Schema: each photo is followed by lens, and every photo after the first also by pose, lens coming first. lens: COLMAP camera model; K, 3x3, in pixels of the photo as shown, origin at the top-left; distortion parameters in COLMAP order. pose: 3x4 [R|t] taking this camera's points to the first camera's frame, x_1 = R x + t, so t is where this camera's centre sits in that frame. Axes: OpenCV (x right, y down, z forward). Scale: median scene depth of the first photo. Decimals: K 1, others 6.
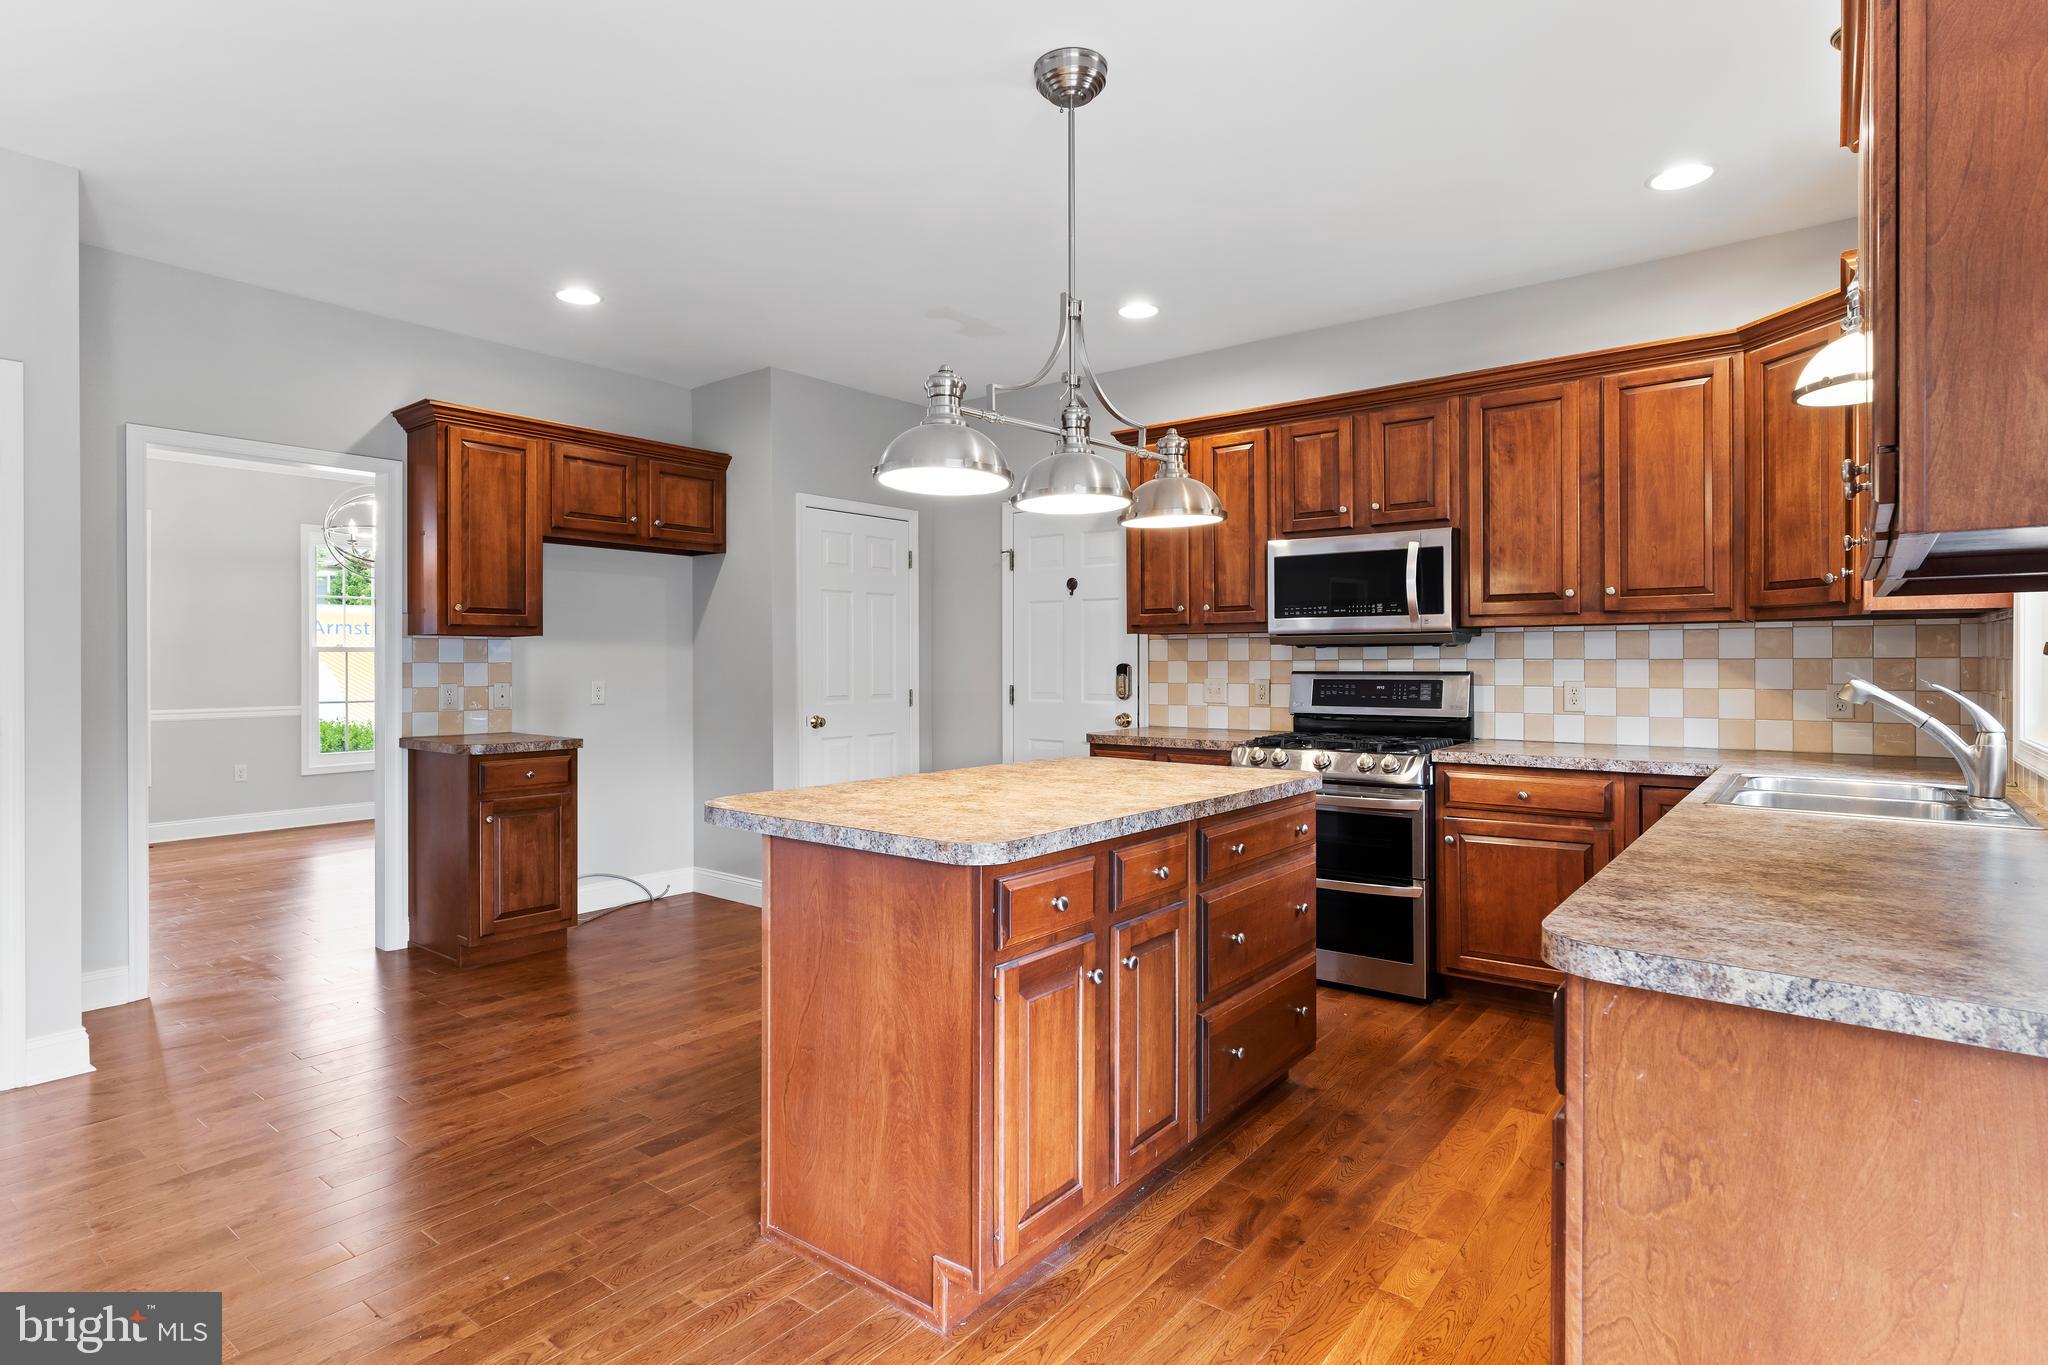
lens RADIAL K [[1048.6, 0, 1024.0], [0, 1048.6, 682.5], [0, 0, 1]] dist [-0.002141, 0.000581]
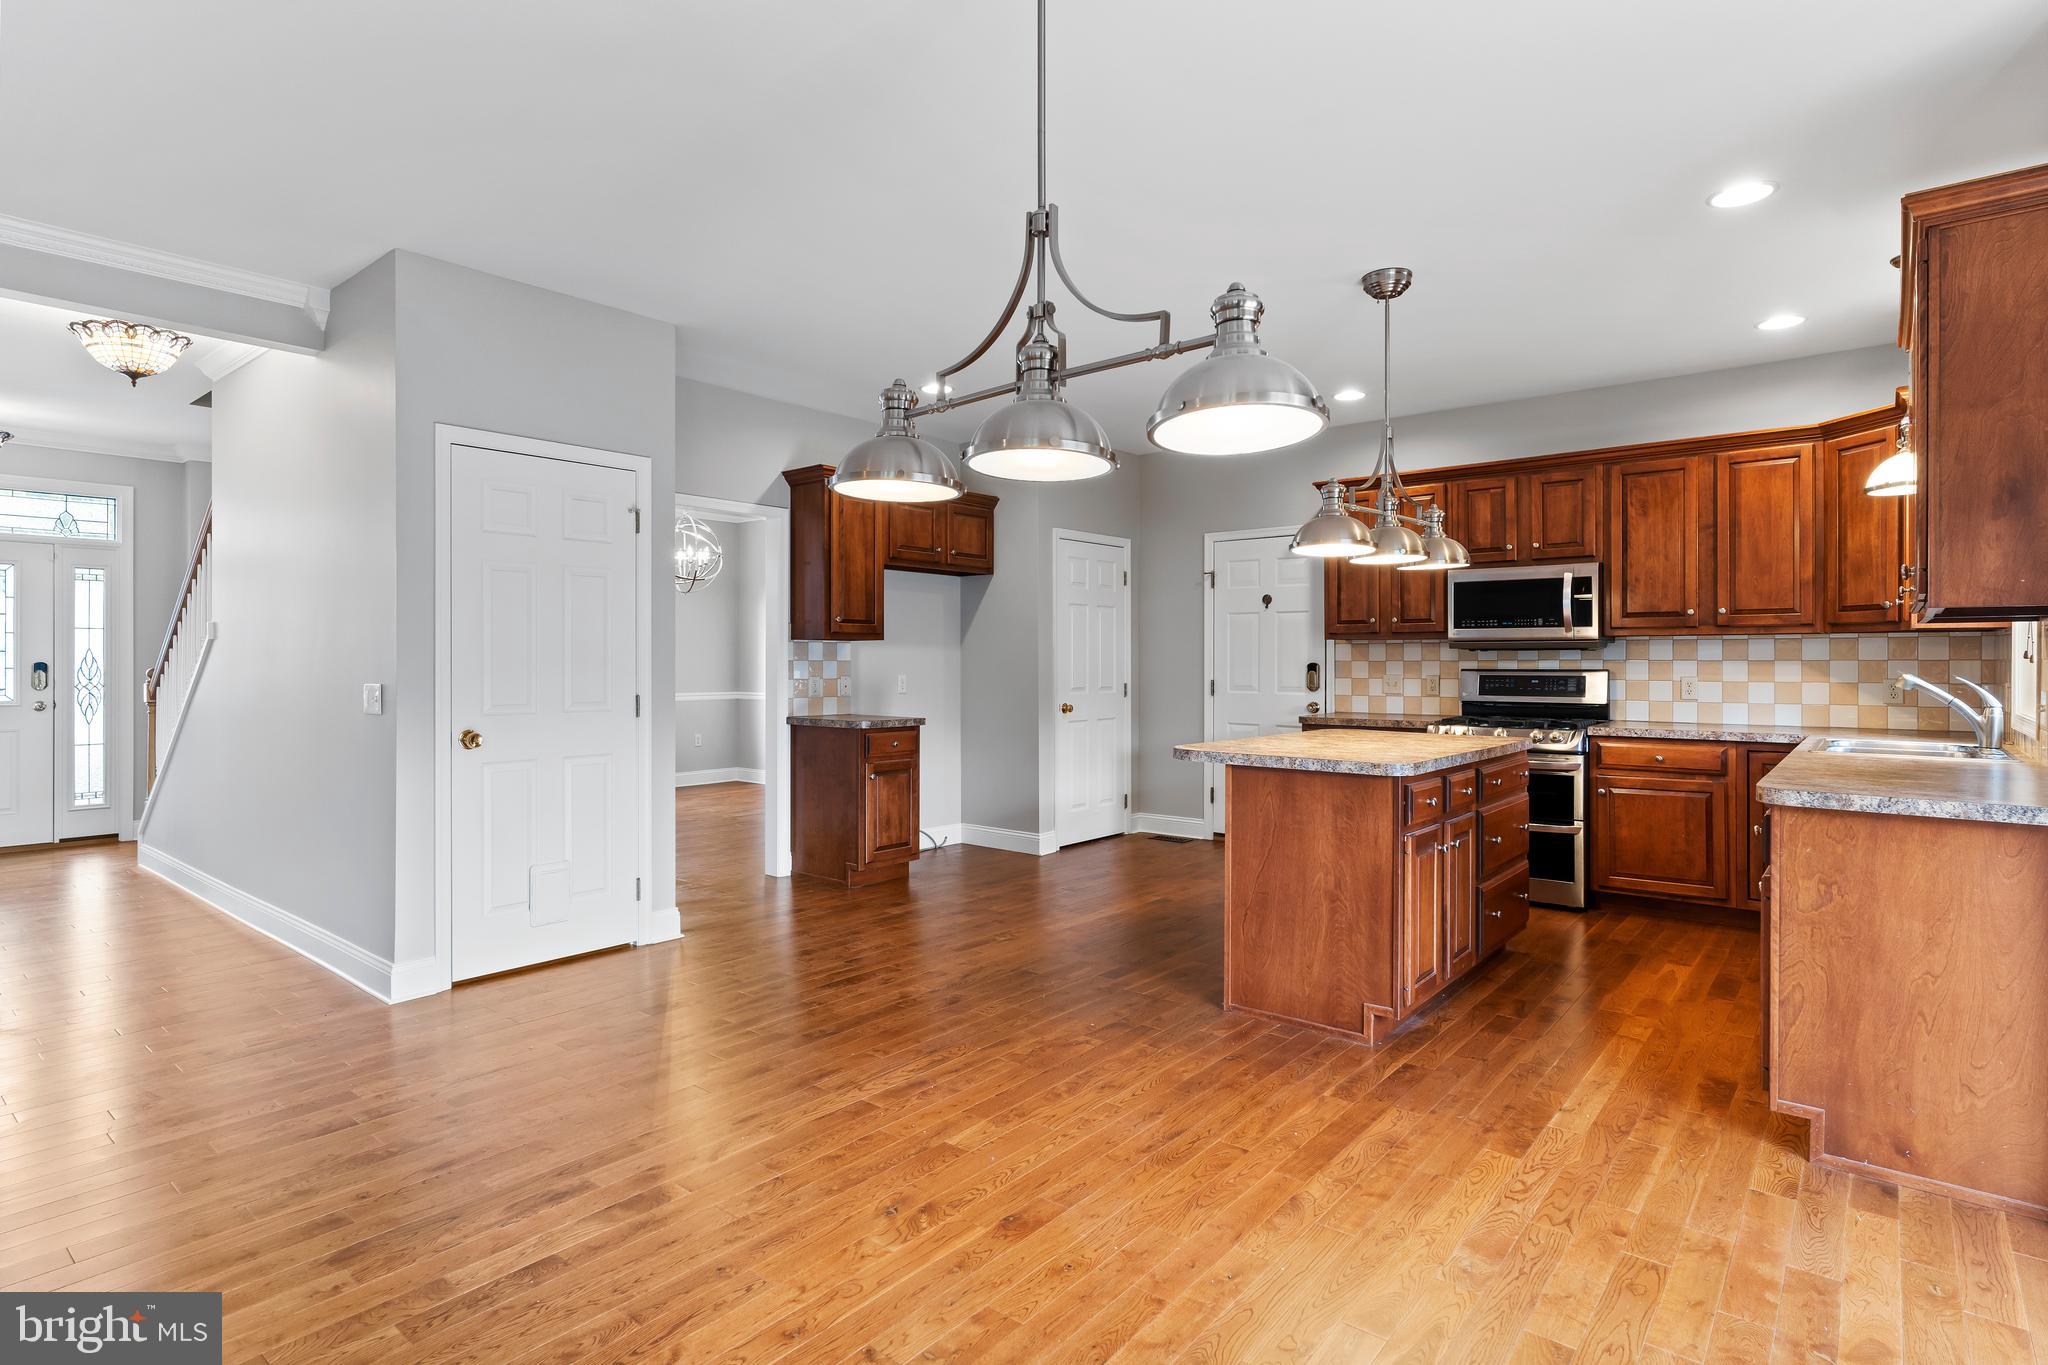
lens RADIAL K [[1046.2, 0, 1029.3], [0, 1046.2, 679.2], [0, 0, 1]] dist [0.001543, 0.000774]
pose [[0.999728, 0.003200, -0.023116, -0.315641], [-0.003255, 0.999992, -0.002340, 0.008452], [0.023108, 0.002415, 0.999730, -0.392063]]
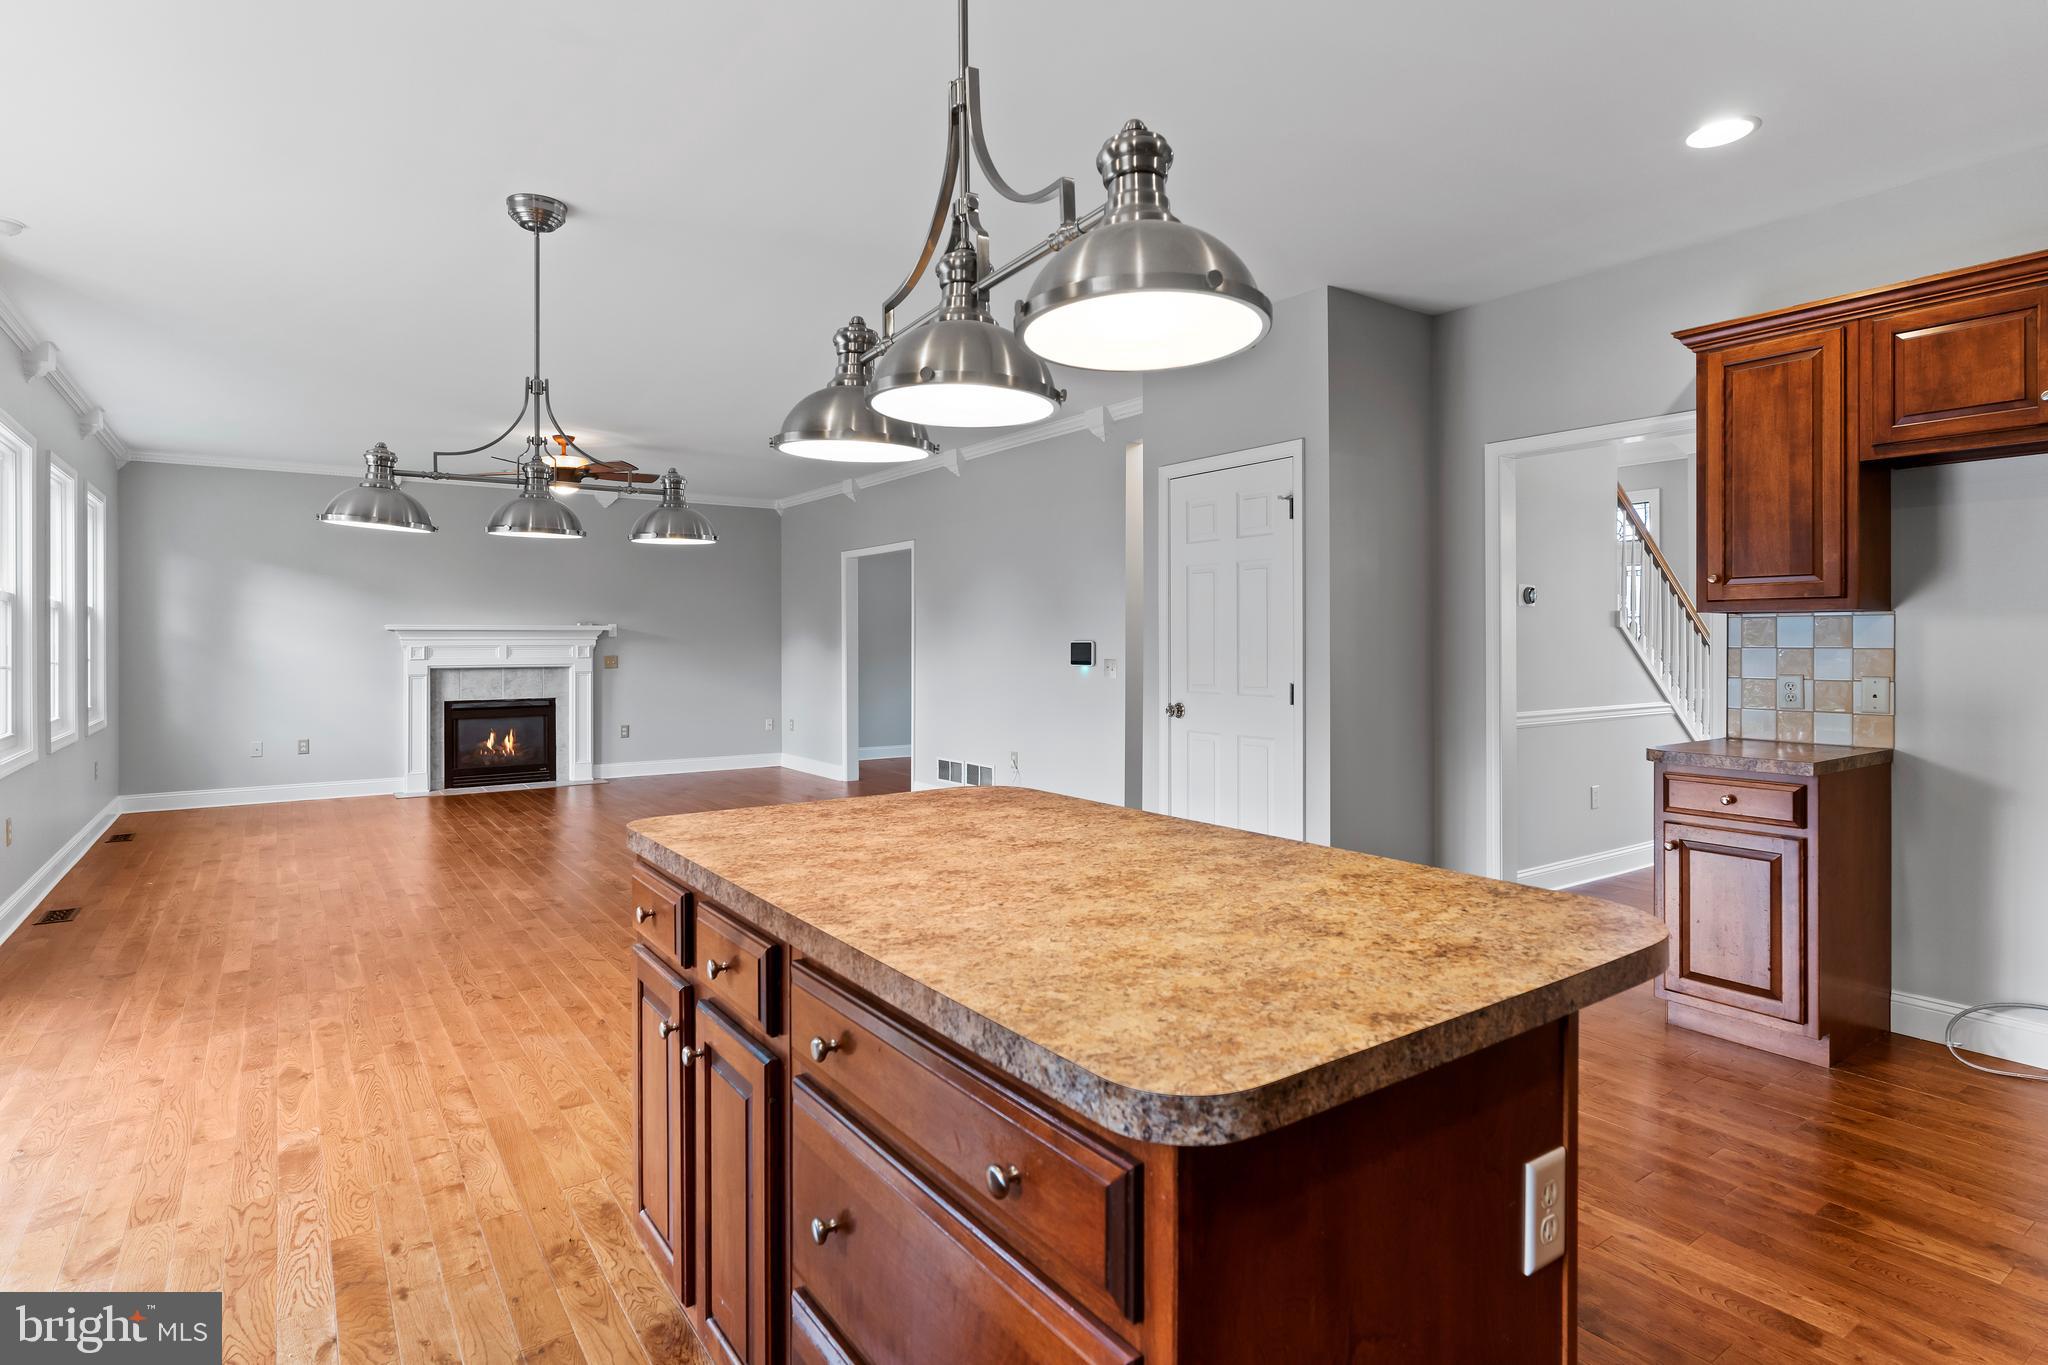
lens RADIAL K [[1064.5, 0, 1019.1], [0, 1064.5, 642.7], [0, 0, 1]] dist [0.000210, 0.000461]
pose [[-0.293220, 0.002611, -0.956041, 0.467674], [-0.013409, 0.999887, 0.006843, -0.024953], [0.955951, 0.014826, -0.293152, 0.872589]]
